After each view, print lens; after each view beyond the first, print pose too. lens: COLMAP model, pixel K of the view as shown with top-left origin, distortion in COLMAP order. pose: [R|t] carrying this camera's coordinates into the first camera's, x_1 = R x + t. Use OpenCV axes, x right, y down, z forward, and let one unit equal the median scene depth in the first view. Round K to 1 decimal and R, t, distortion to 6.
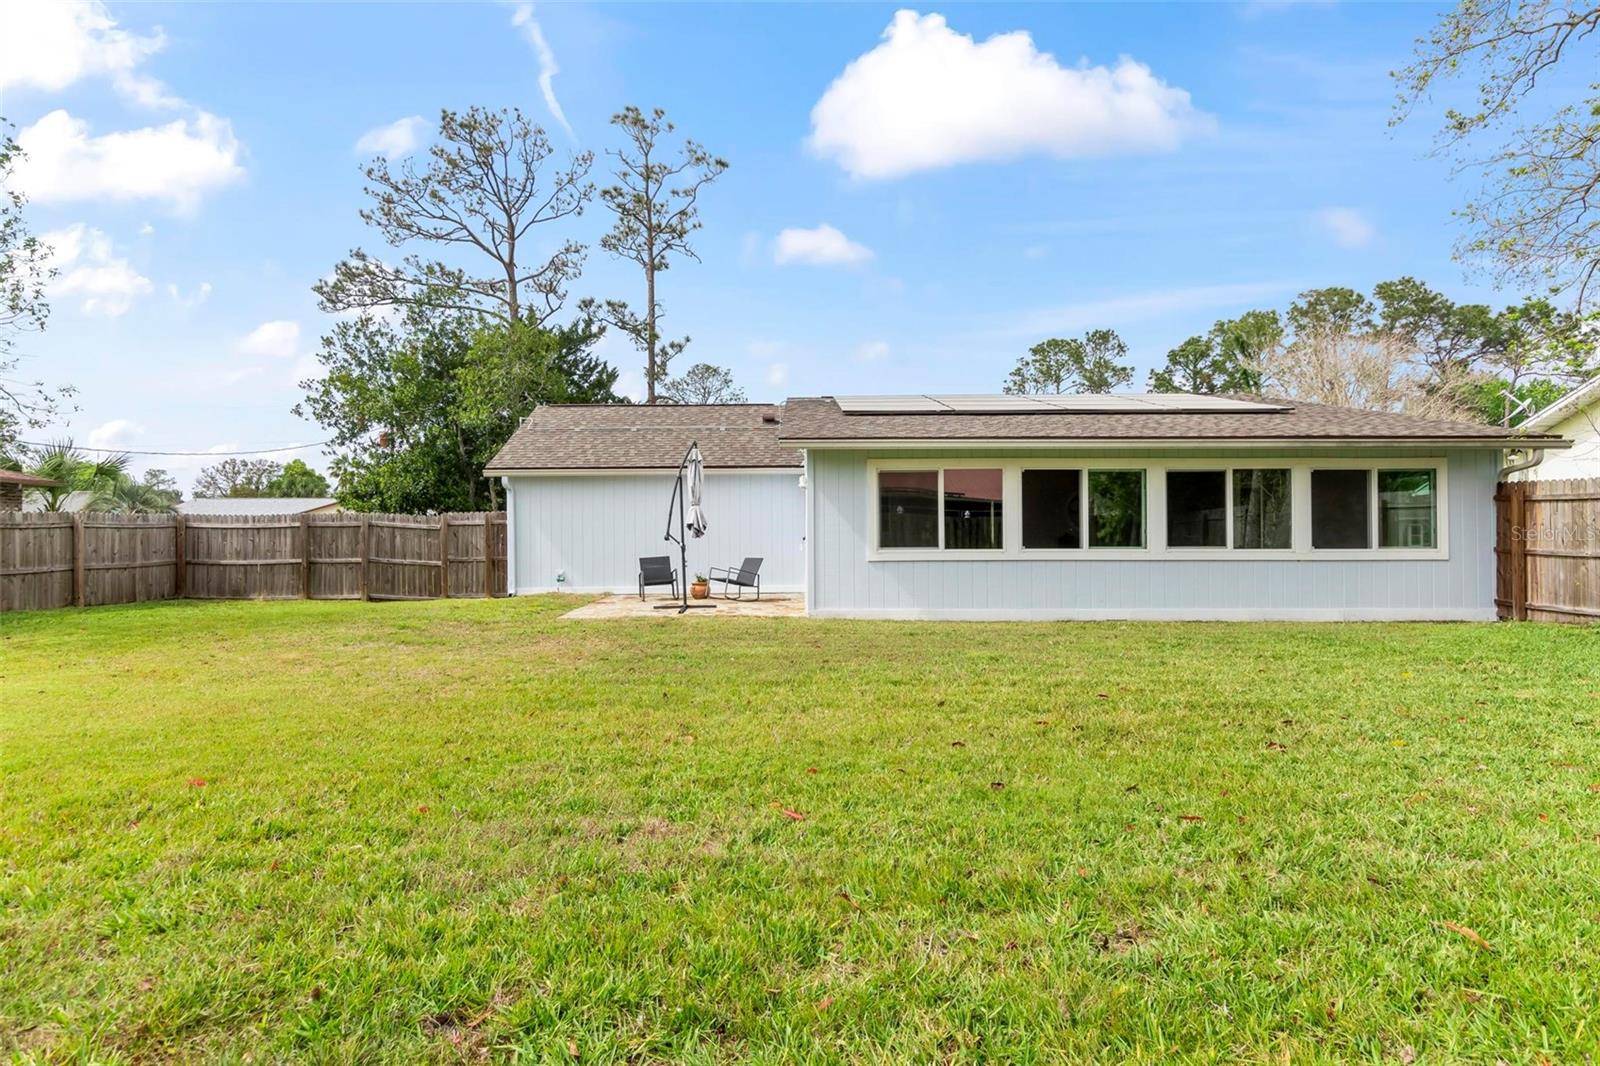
lens RADIAL K [[858.8, 0, 808.8], [0, 858.8, 511.6], [0, 0, 1]] dist [-0.006998, -0.001585]
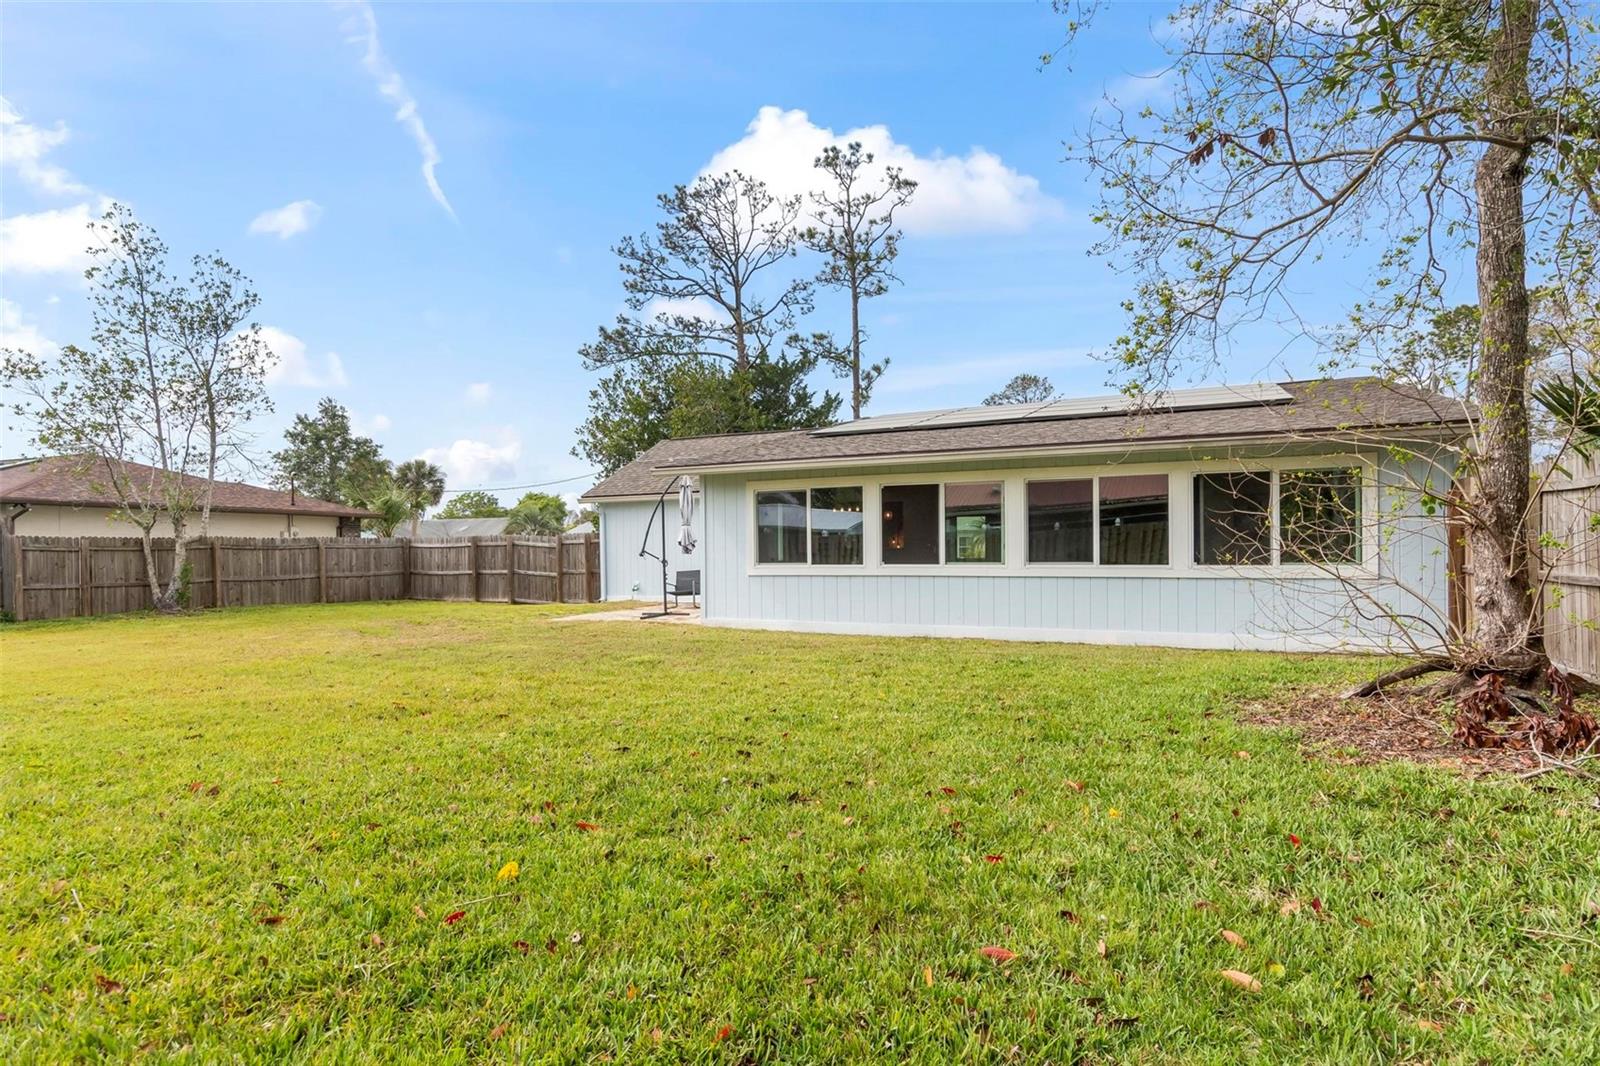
lens RADIAL K [[858.8, 0, 792.7], [0, 858.8, 538.4], [0, 0, 1]] dist [-0.006998, -0.001585]
pose [[0.900071, -0.011313, -0.435597, 0.421494], [0.017868, 0.999780, 0.010955, -0.000021], [0.435377, -0.017644, 0.900075, 0.025512]]
